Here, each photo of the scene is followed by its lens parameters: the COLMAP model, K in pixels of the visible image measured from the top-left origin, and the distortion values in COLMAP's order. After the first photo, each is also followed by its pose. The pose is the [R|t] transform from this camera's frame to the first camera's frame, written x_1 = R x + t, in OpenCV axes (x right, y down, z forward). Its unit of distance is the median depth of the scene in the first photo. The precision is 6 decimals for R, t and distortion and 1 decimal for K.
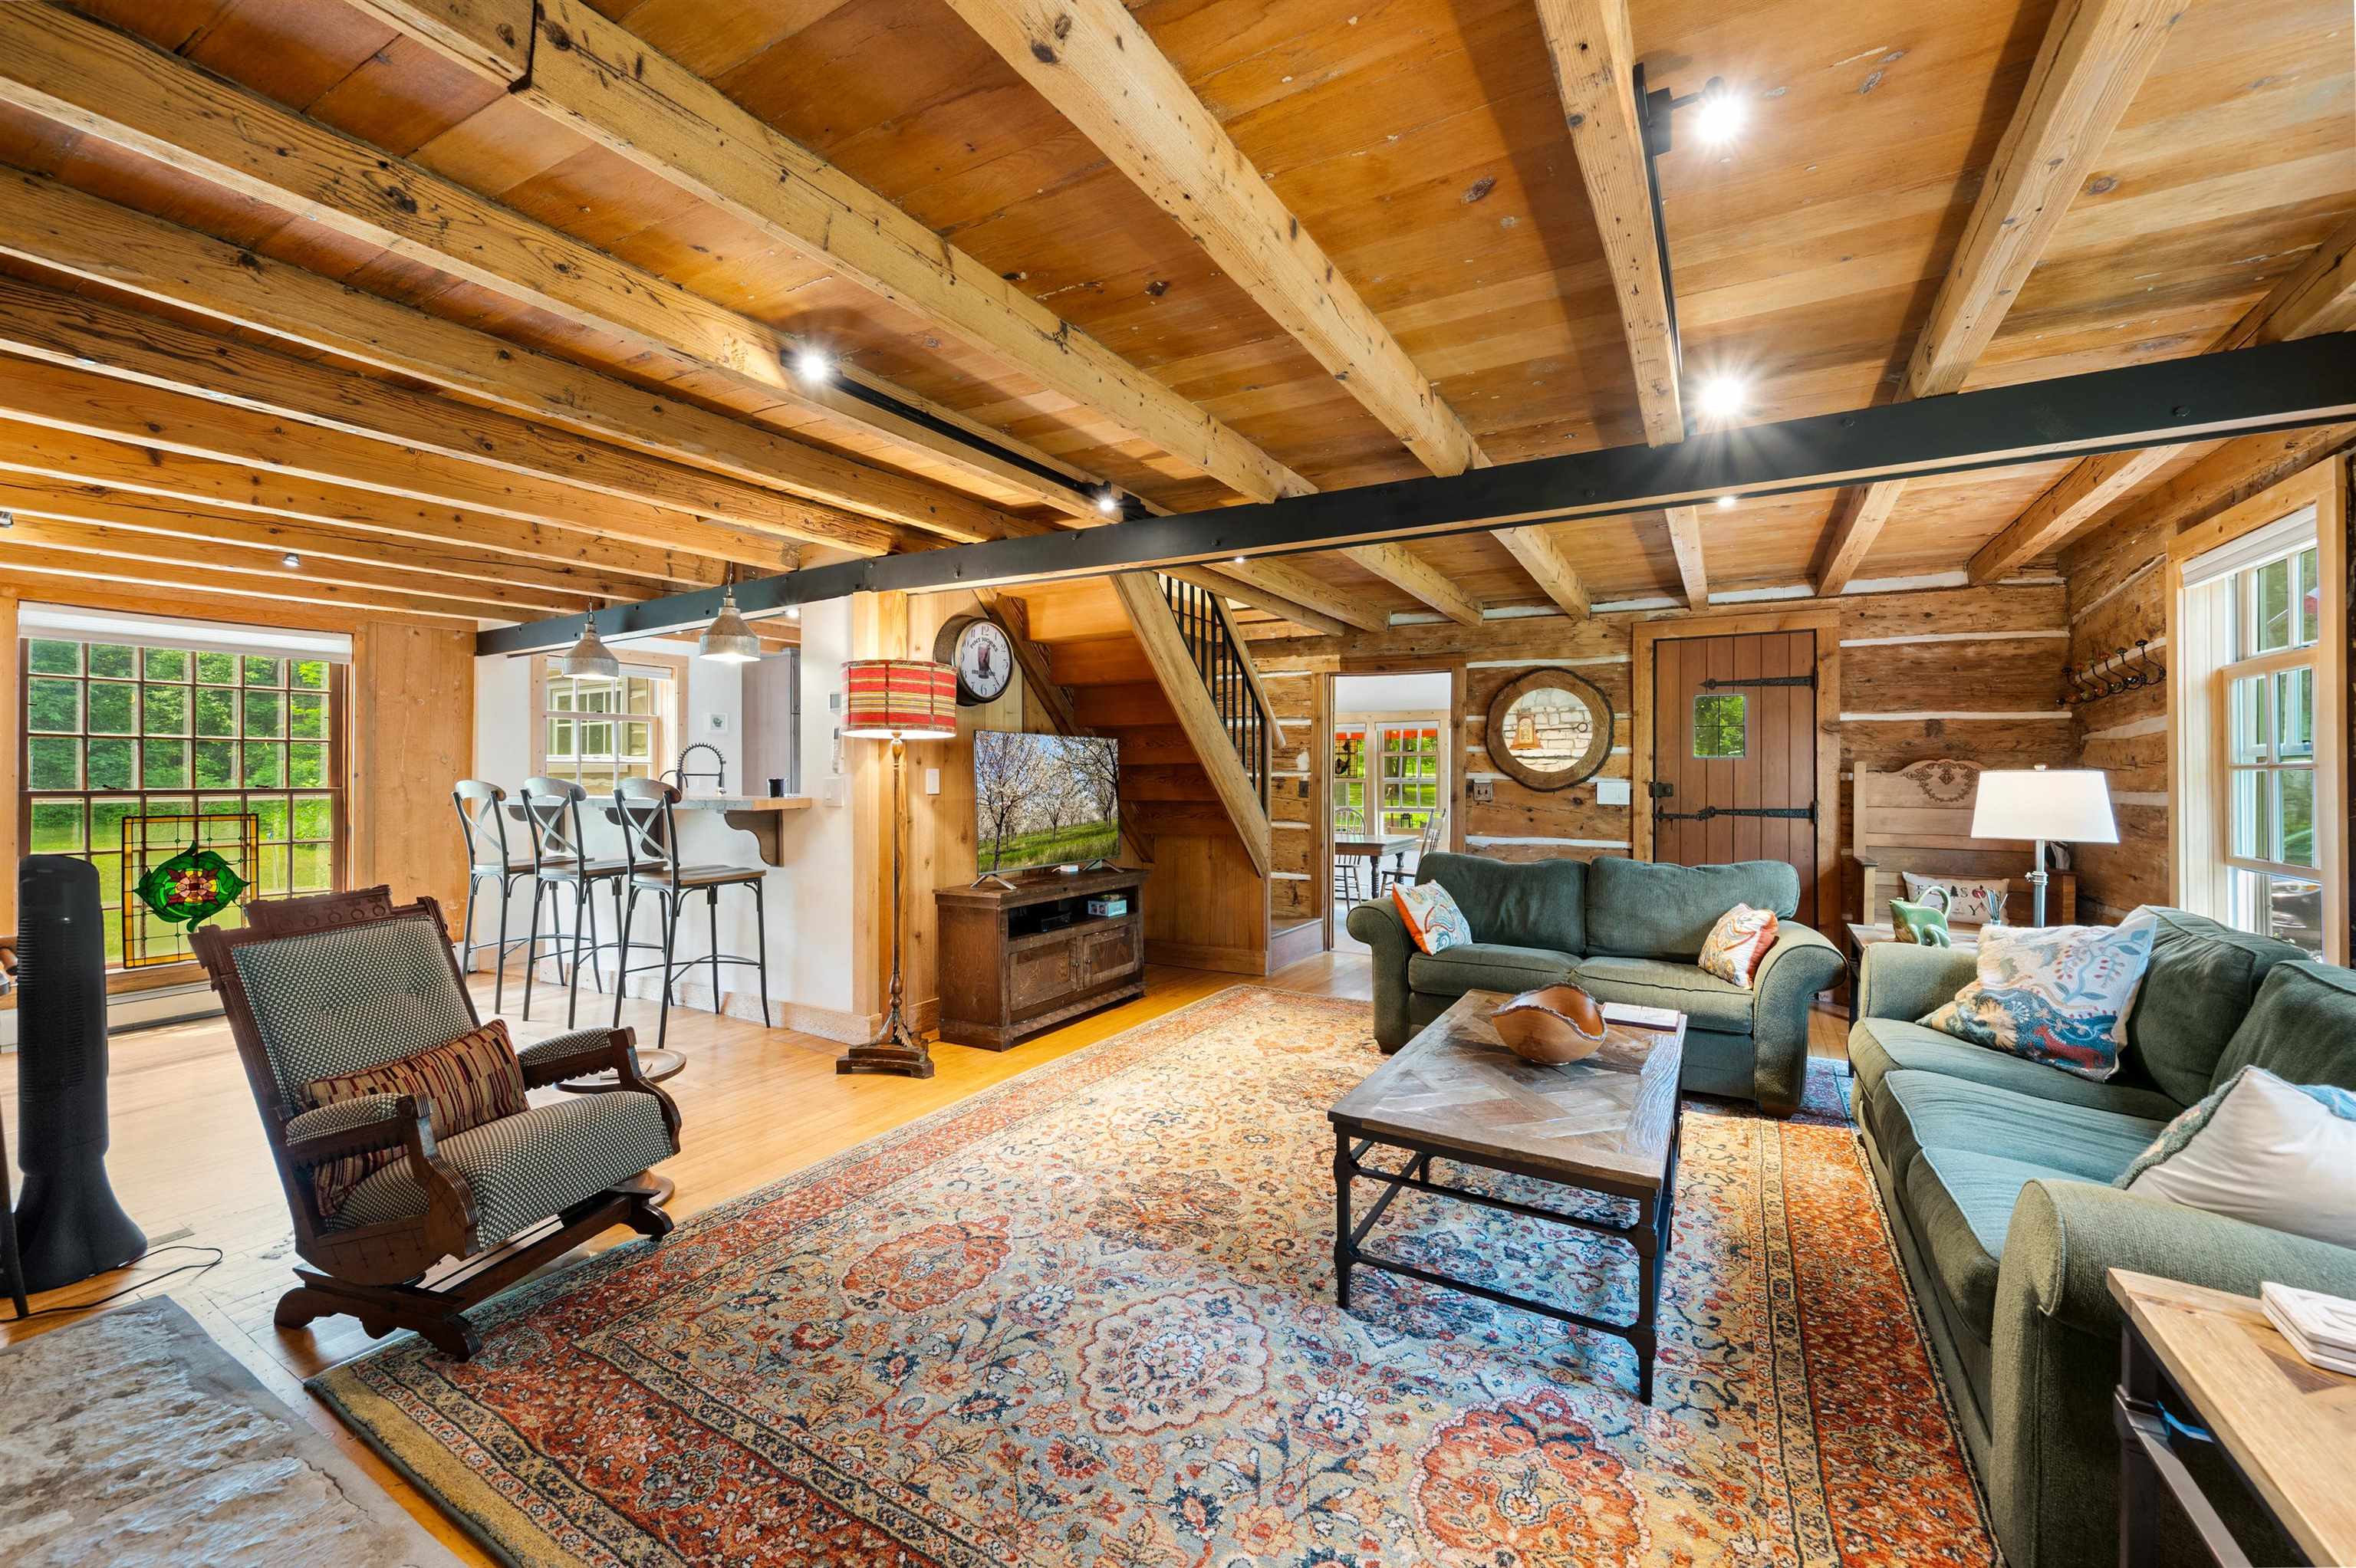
lens RADIAL K [[935.4, 0, 1189.8], [0, 935.4, 772.6], [0, 0, 1]] dist [0.000318, -0.000121]
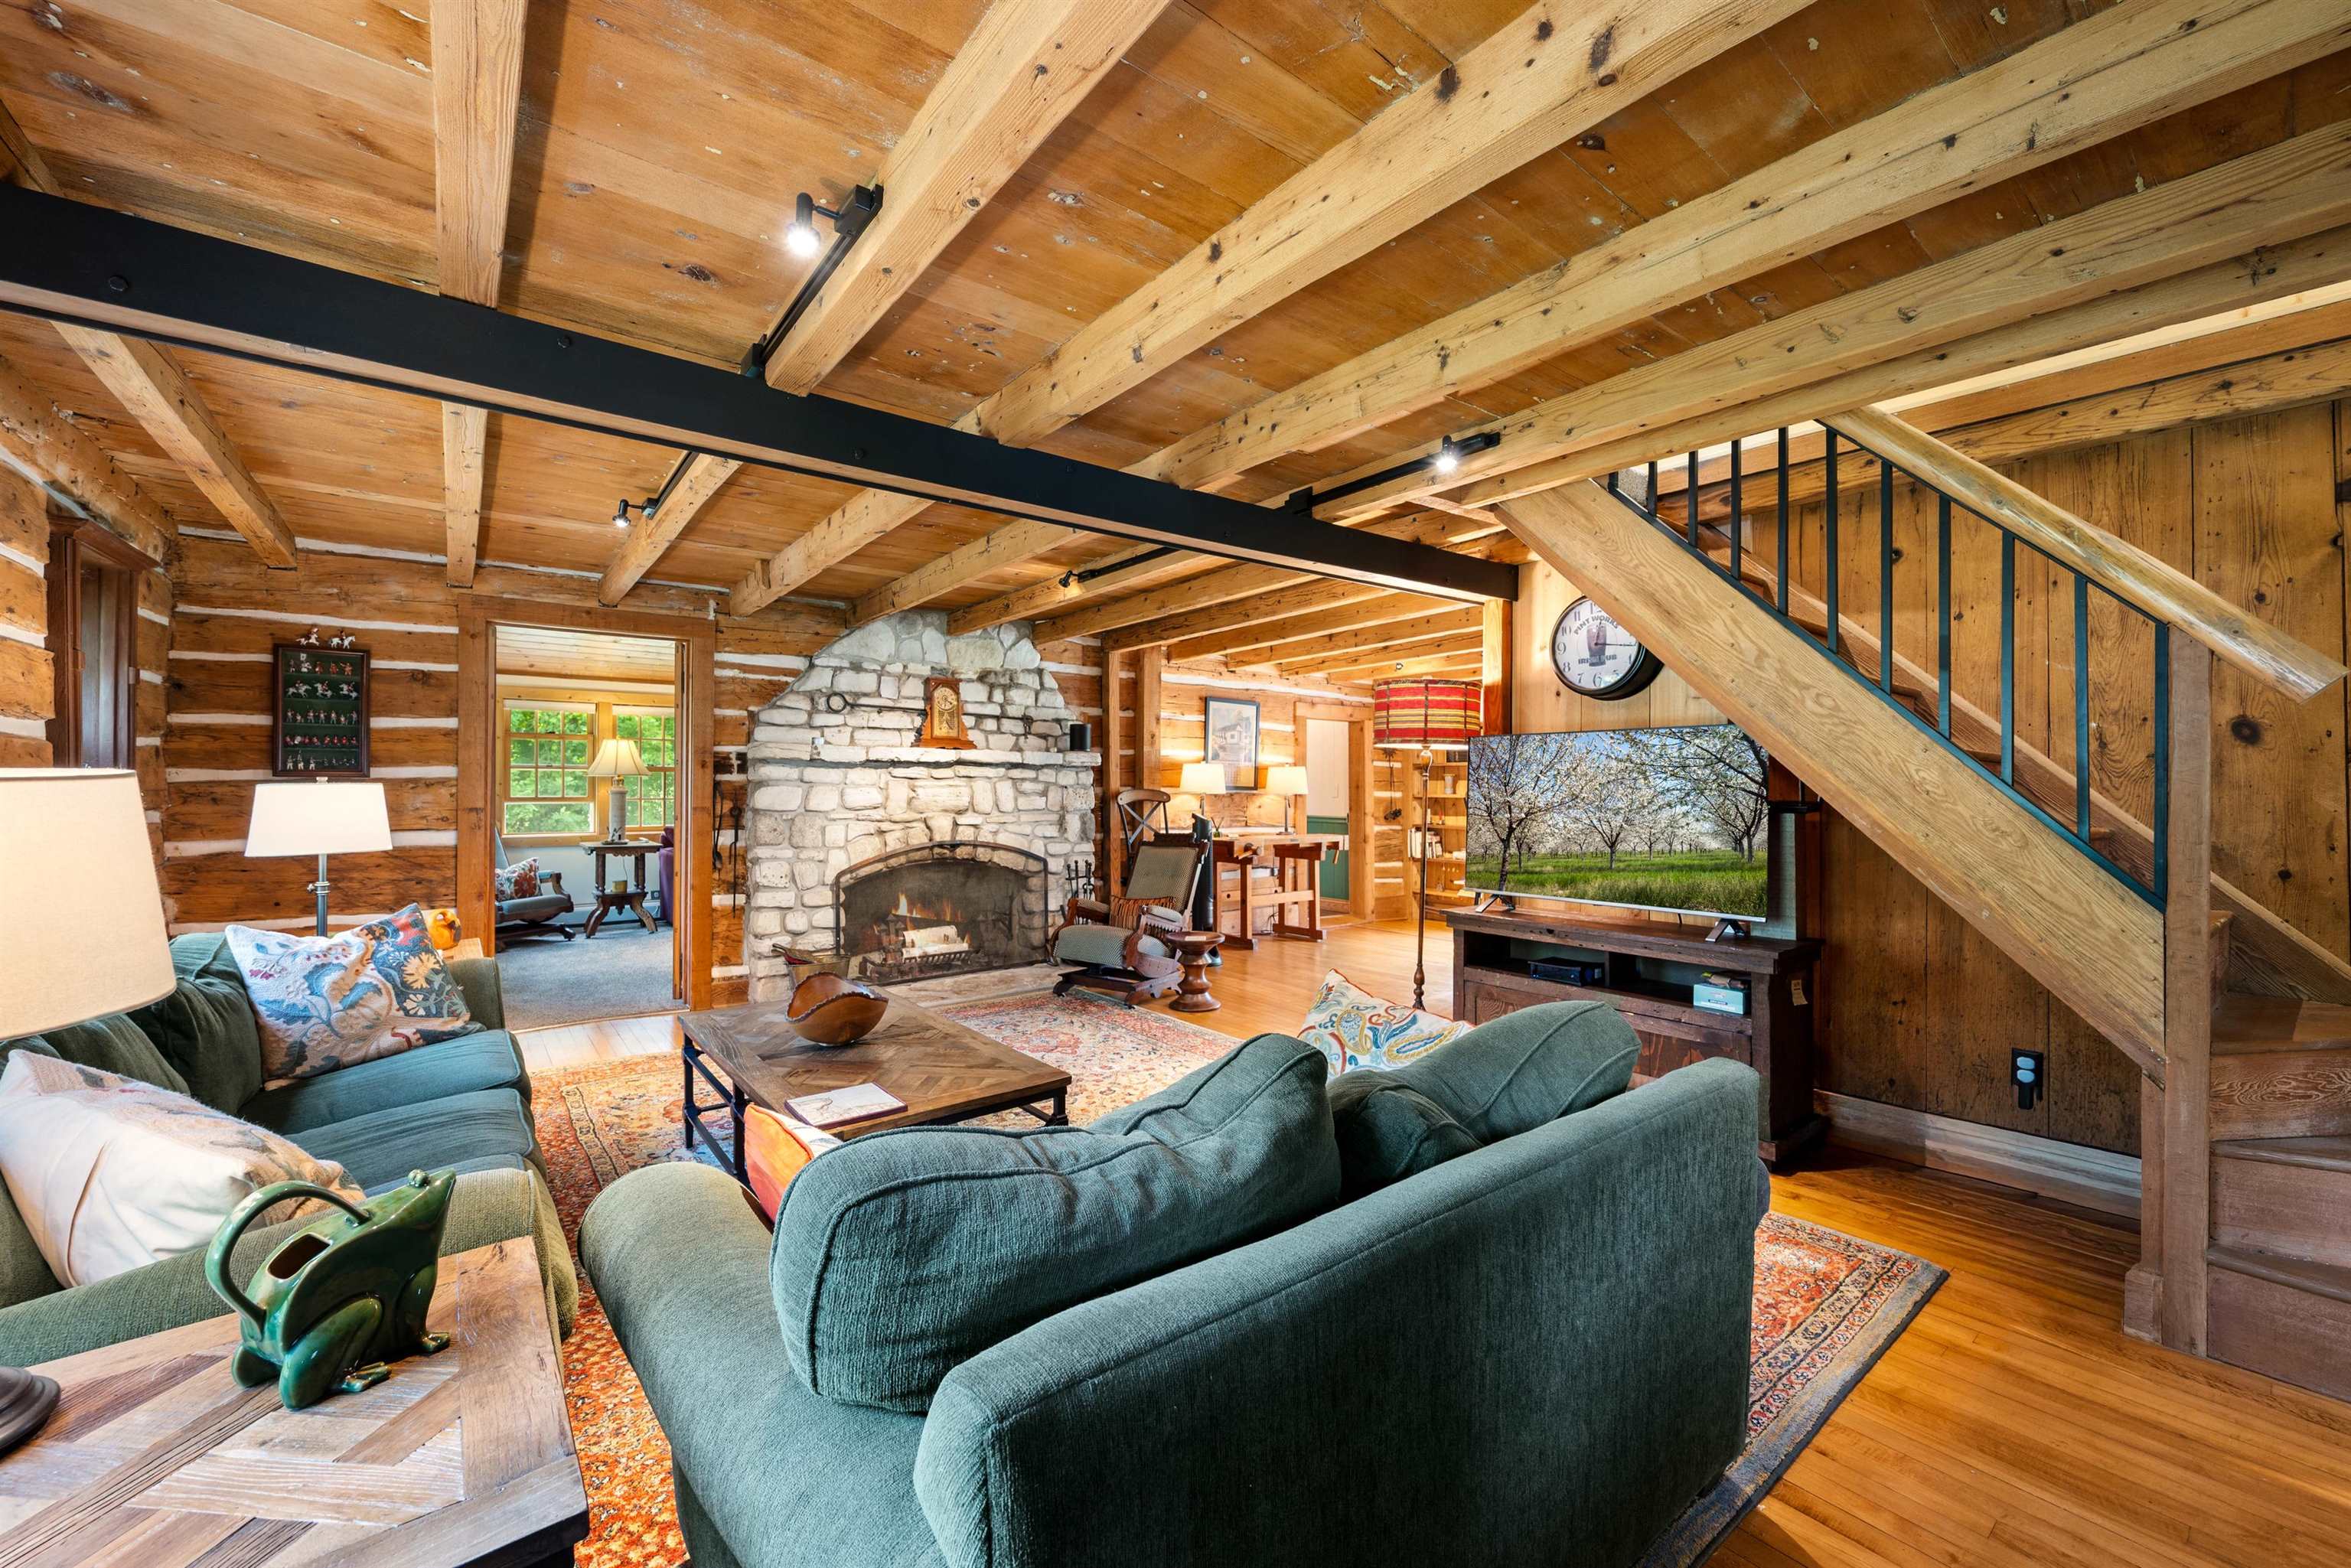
lens RADIAL K [[933.5, 0, 1163.5], [0, 933.5, 788.2], [0, 0, 1]] dist [0.000318, -0.000121]
pose [[-0.391395, -0.001104, -0.920222, 1.065278], [0.004099, 0.999987, -0.002943, 0.013349], [0.920214, -0.004924, -0.391385, 1.529516]]
